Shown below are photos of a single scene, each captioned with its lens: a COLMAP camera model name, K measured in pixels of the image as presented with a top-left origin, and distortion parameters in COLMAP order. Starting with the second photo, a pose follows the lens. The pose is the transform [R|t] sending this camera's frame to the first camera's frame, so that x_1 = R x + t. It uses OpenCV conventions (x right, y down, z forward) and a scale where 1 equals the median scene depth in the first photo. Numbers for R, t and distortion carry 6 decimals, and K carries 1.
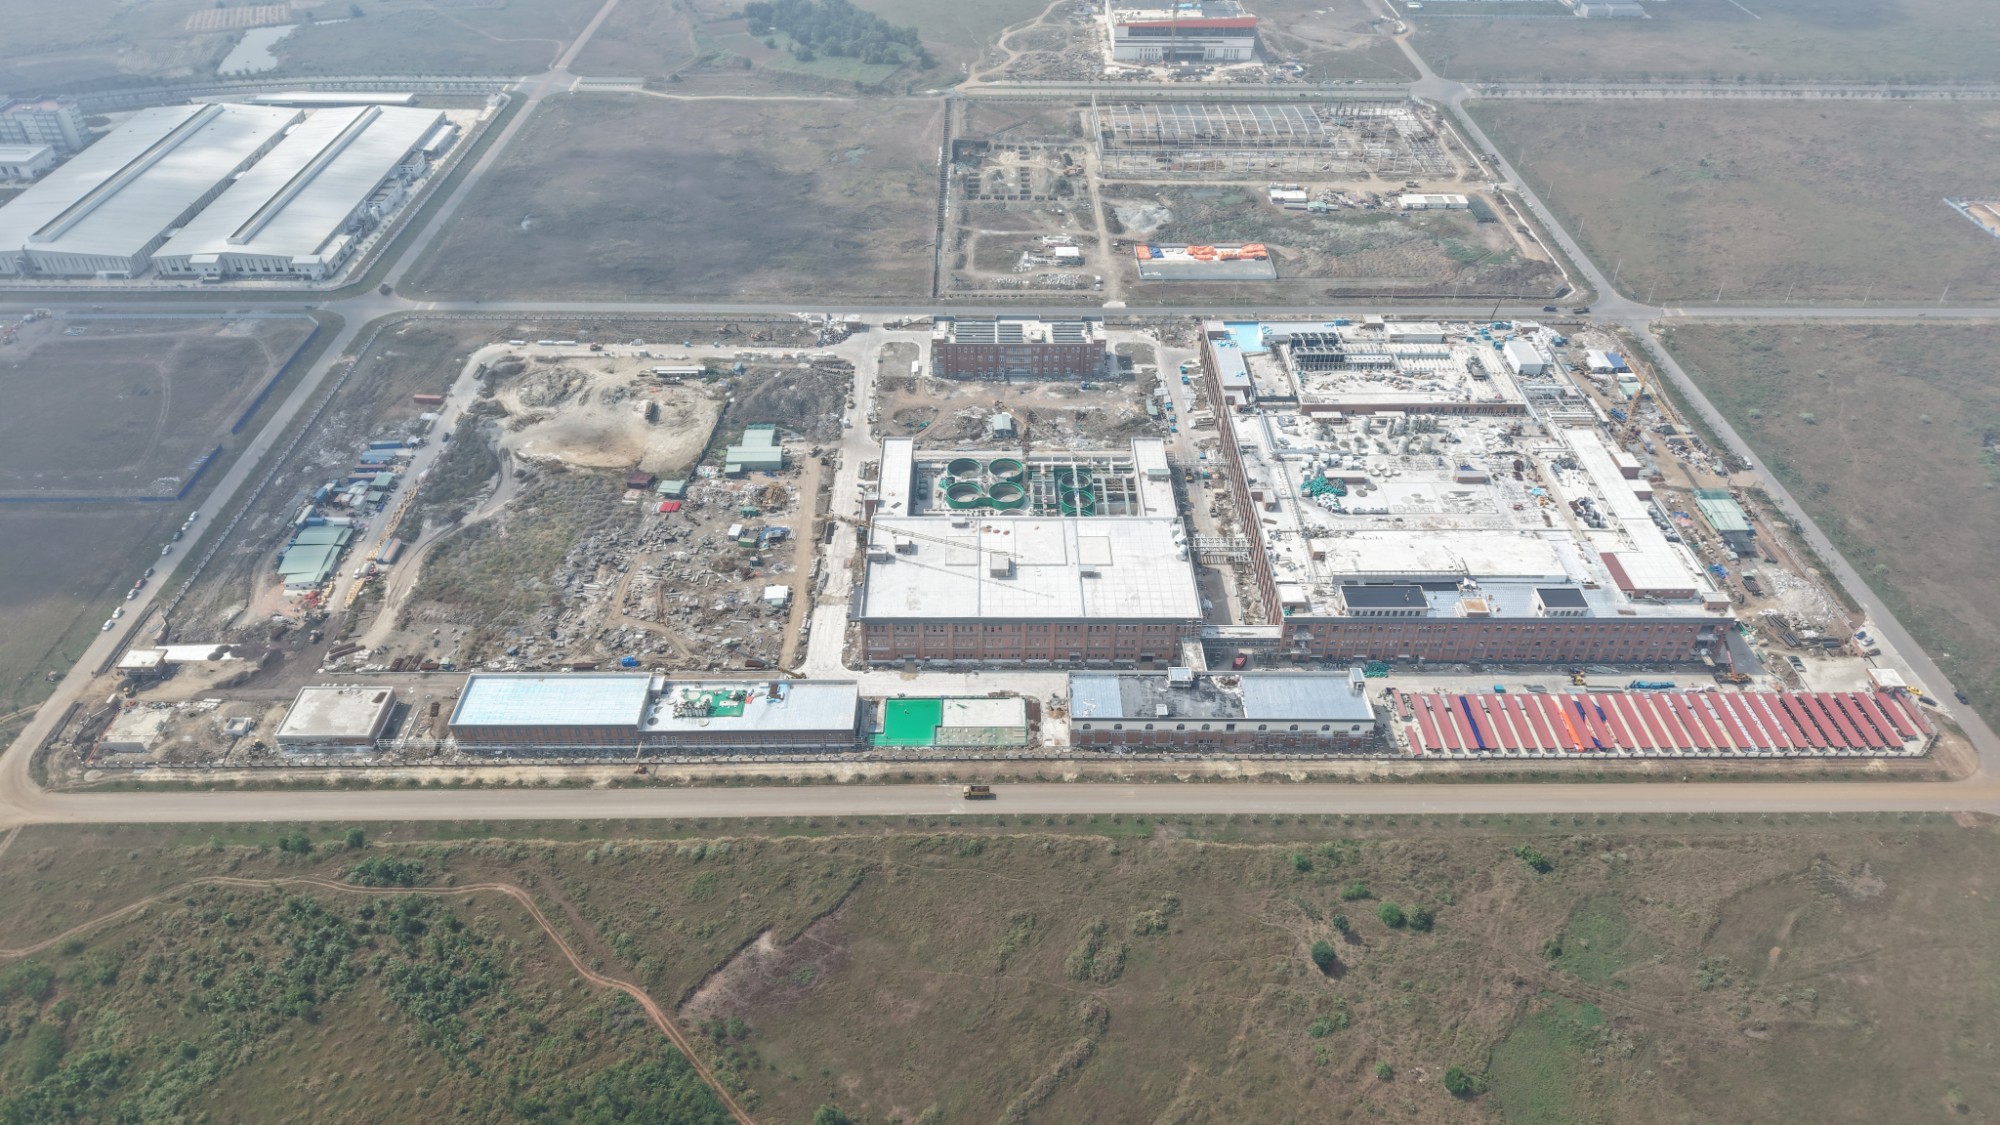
lens RADIAL K [[1334.7, 0, 1000.0], [0, 1334.7, 562.5], [0, 0, 1]] dist [0.037274, -0.044132]
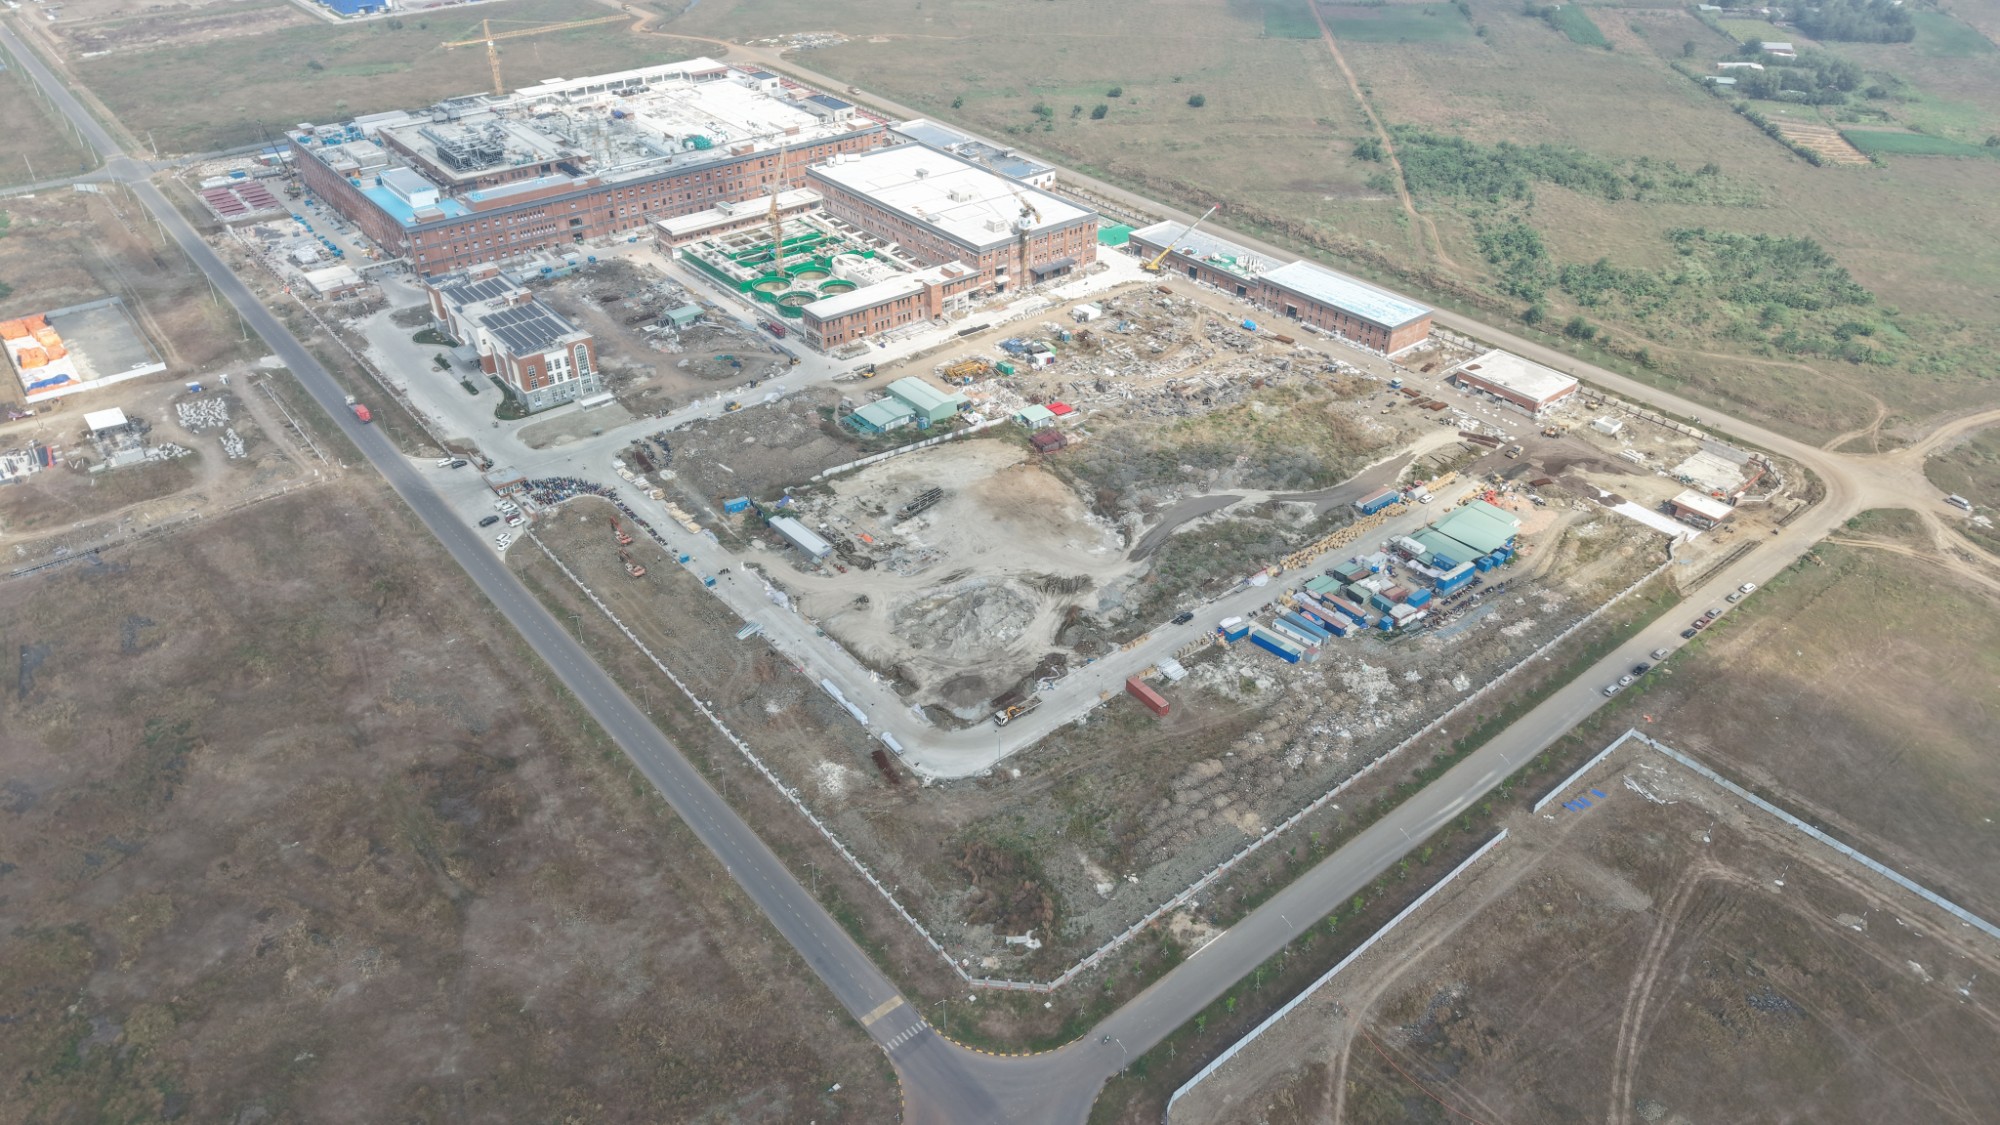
lens RADIAL K [[1334.7, 0, 1000.0], [0, 1334.7, 562.5], [0, 0, 1]] dist [0.037274, -0.044132]
pose [[-0.627611, -0.442640, 0.640448, -0.813784], [0.467617, 0.443386, 0.764685, -0.655633], [-0.622446, 0.779410, -0.071288, 1.210918]]
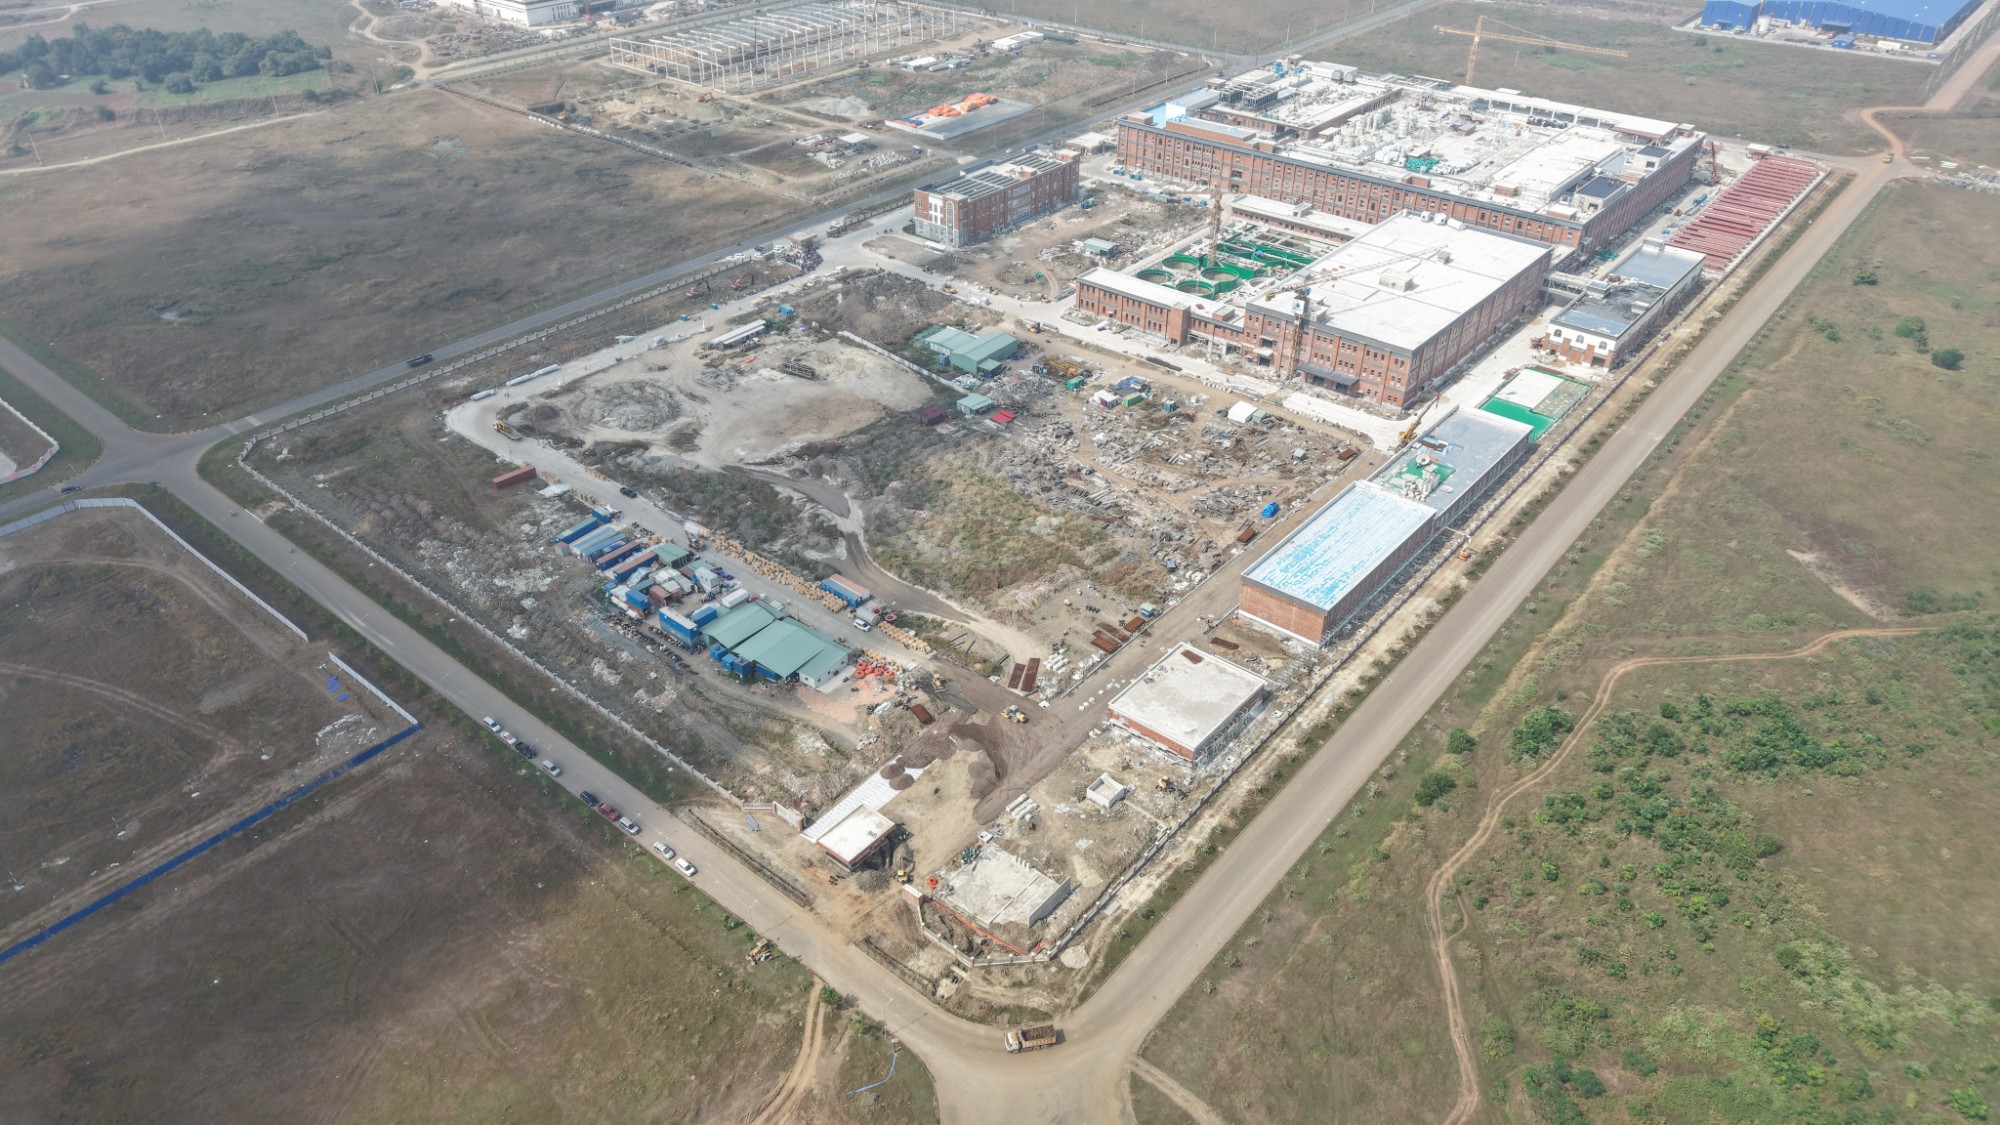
lens RADIAL K [[1334.7, 0, 1000.0], [0, 1334.7, 562.5], [0, 0, 1]] dist [0.037274, -0.044132]
pose [[0.645267, -0.429427, 0.631841, -0.819883], [0.466093, 0.876591, 0.119773, -0.064112], [-0.605300, 0.217211, 0.765788, 0.444154]]
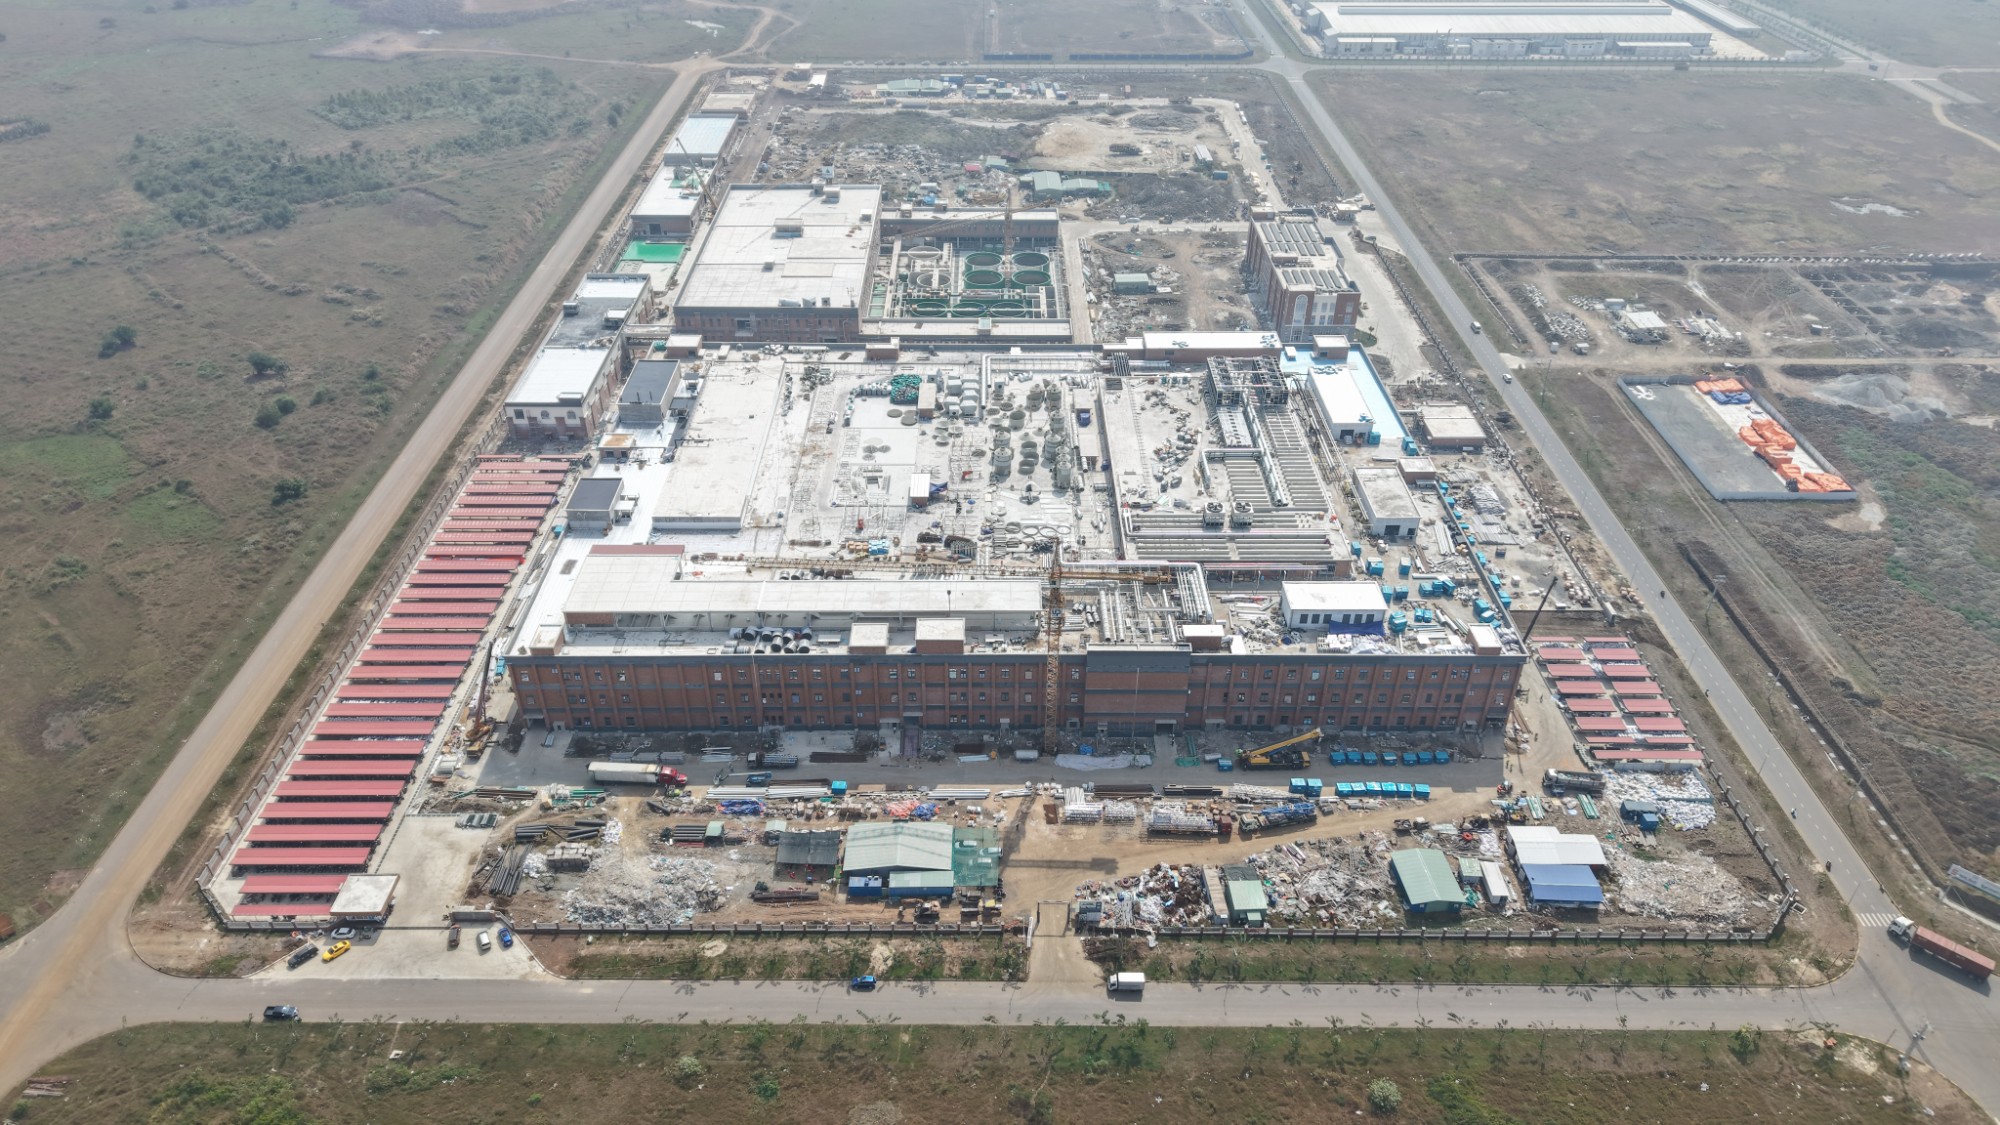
lens RADIAL K [[1334.7, 0, 1000.0], [0, 1334.7, 562.5], [0, 0, 1]] dist [0.037274, -0.044132]
pose [[-0.001372, 0.560144, -0.828394, 0.919626], [-0.615911, 0.652148, 0.441991, -0.355829], [0.787814, 0.510824, 0.344104, 0.842294]]
